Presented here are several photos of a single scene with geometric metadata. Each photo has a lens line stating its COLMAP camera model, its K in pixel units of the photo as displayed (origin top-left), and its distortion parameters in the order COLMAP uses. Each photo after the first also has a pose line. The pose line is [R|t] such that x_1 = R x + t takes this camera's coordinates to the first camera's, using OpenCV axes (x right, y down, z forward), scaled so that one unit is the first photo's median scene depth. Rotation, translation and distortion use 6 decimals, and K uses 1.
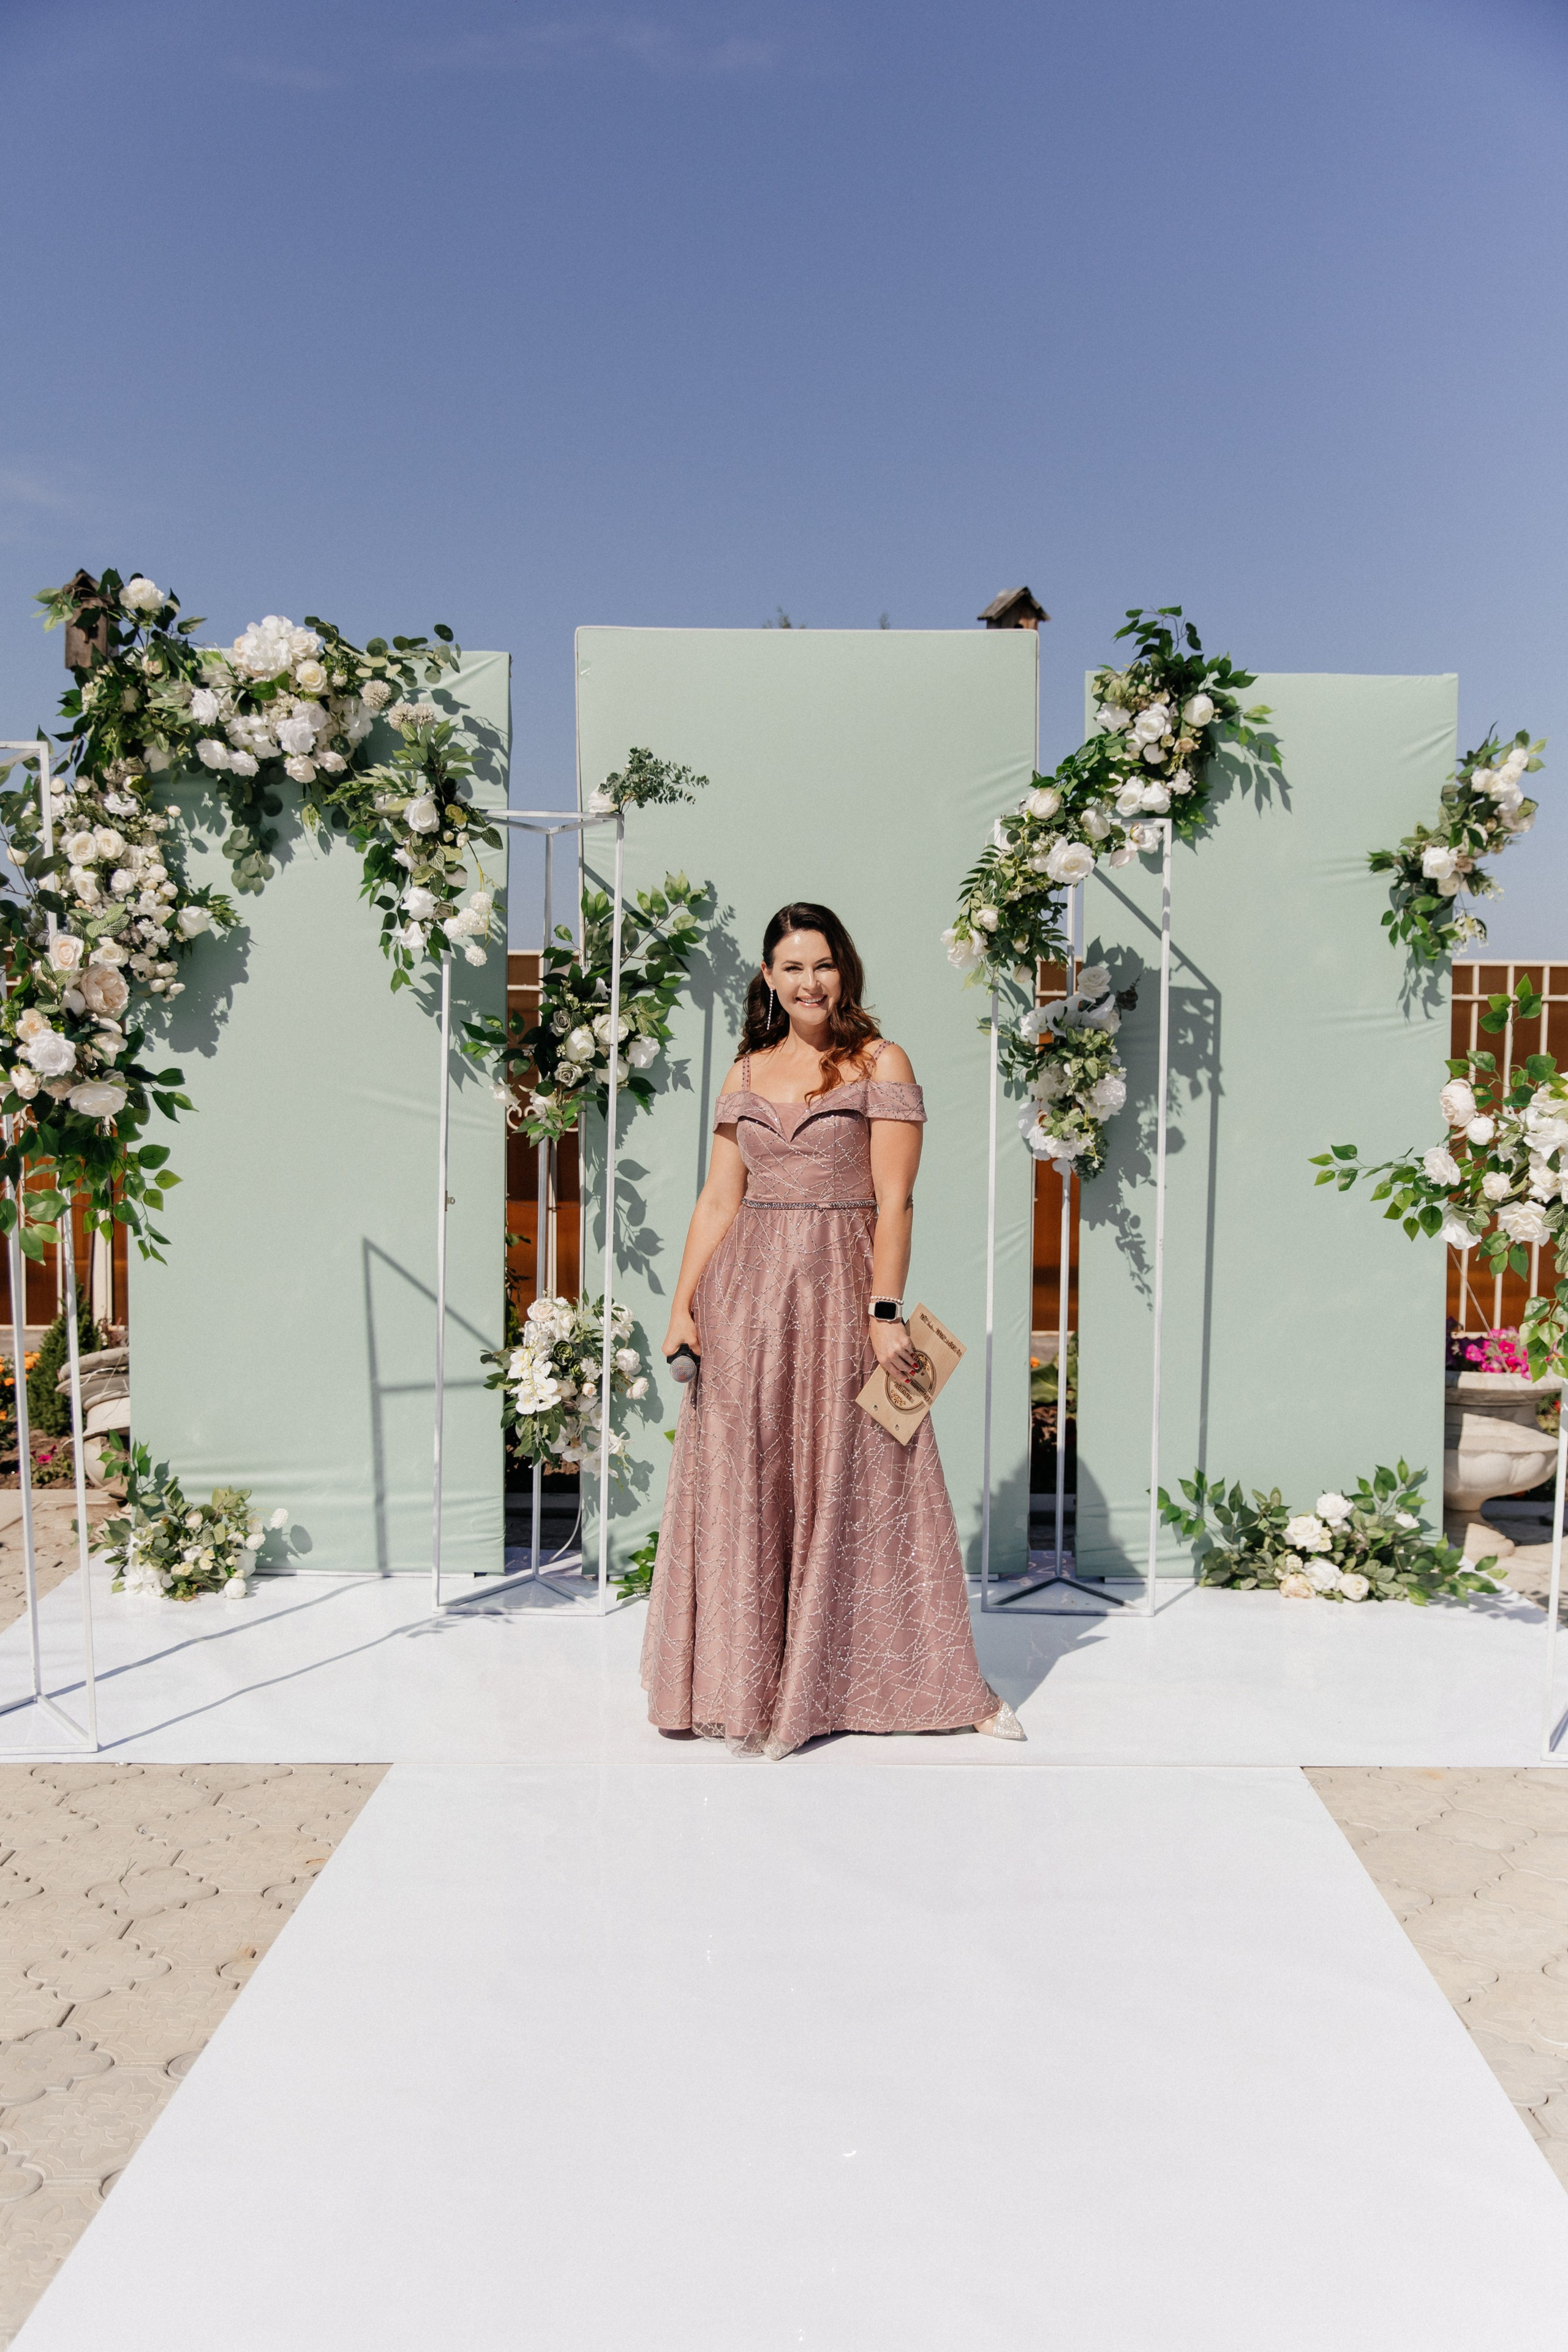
lens RADIAL K [[2065.4, 0, 793.8], [0, 2065.4, 1222.4], [0, 0, 1]] dist [-0.006816, -0.004258]
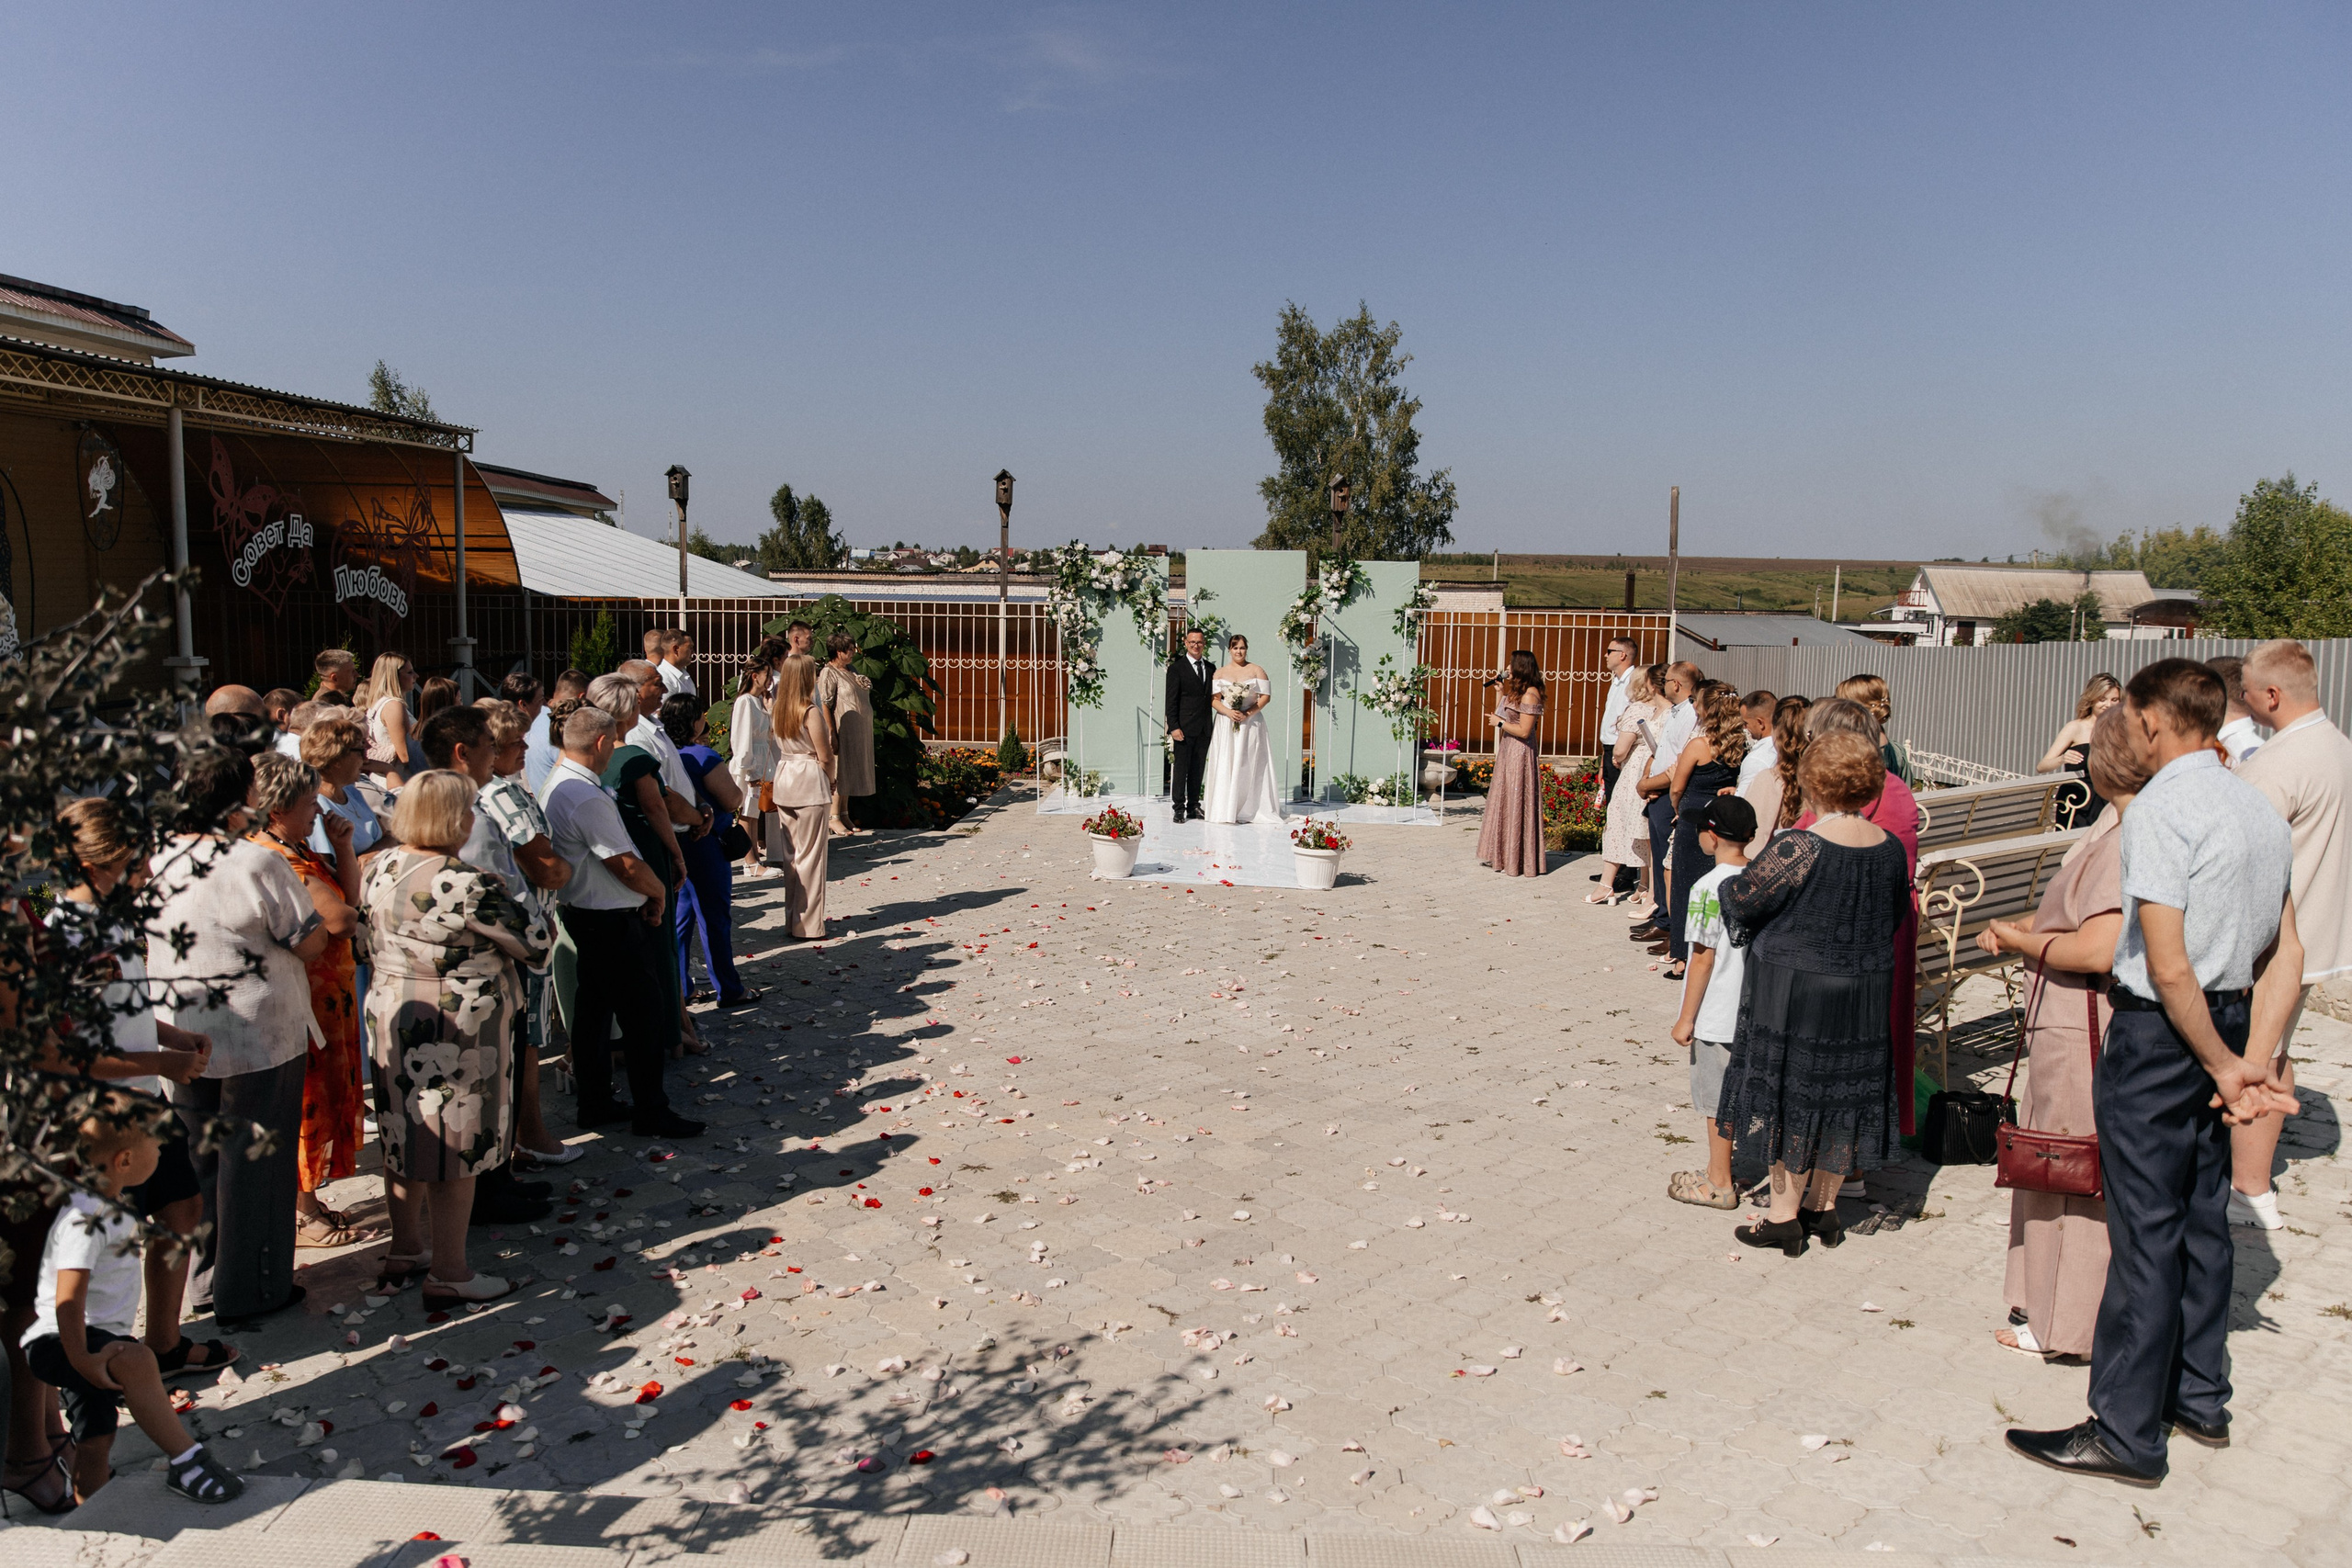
lens RADIAL K [[1578.4, 0, 1213.7], [0, 1578.4, 780.5], [0, 0, 1]] dist [-0.027034, 0.000683]
pose [[0.998186, 0.018347, -0.057347, 0.127747], [-0.016009, 0.999033, 0.040955, 0.022633], [0.058043, -0.039963, 0.997514, -2.033165]]
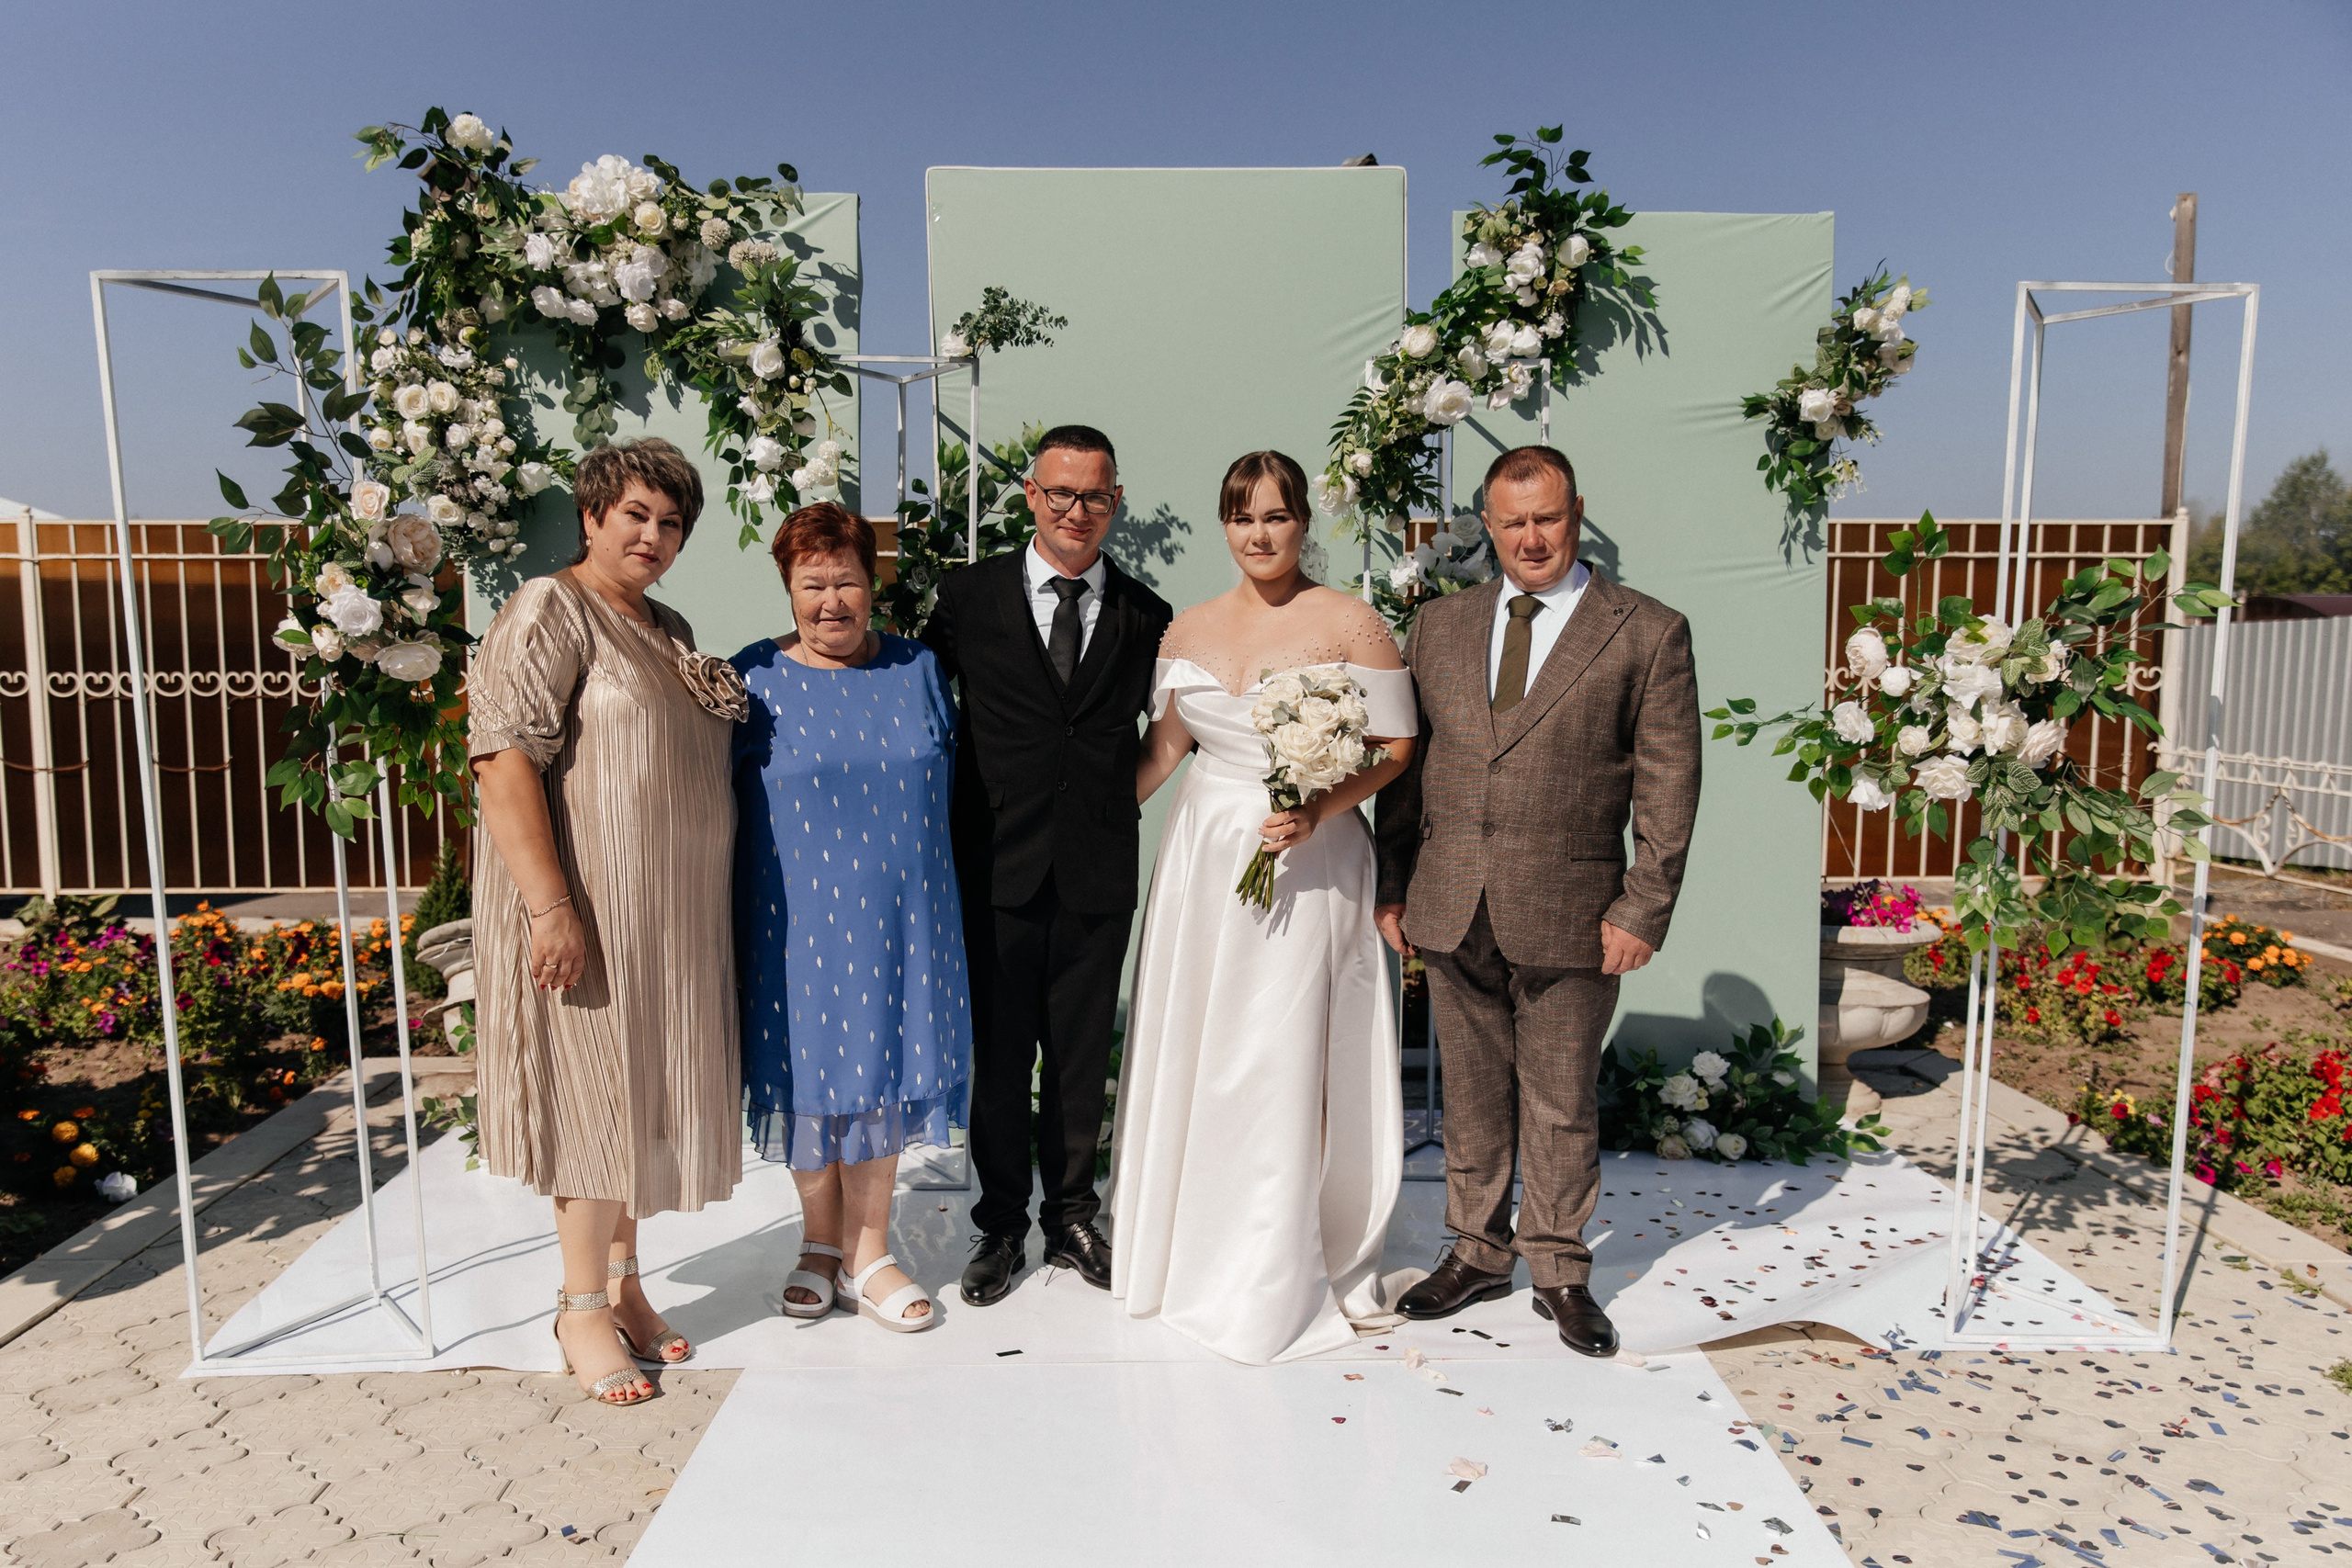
lens RADIAL K [[1858.8, 0, 1151.3], [0, 1858.8, 834.1], [0, 0, 1]] dist [-0.039956, 0.059945]
pose [[0.999913, -0.011681, 0.006149, -0.009981], [0.011480, 0.999429, 0.031776, -0.003882], [-0.006517, -0.031703, 0.999476, 0.130671]]
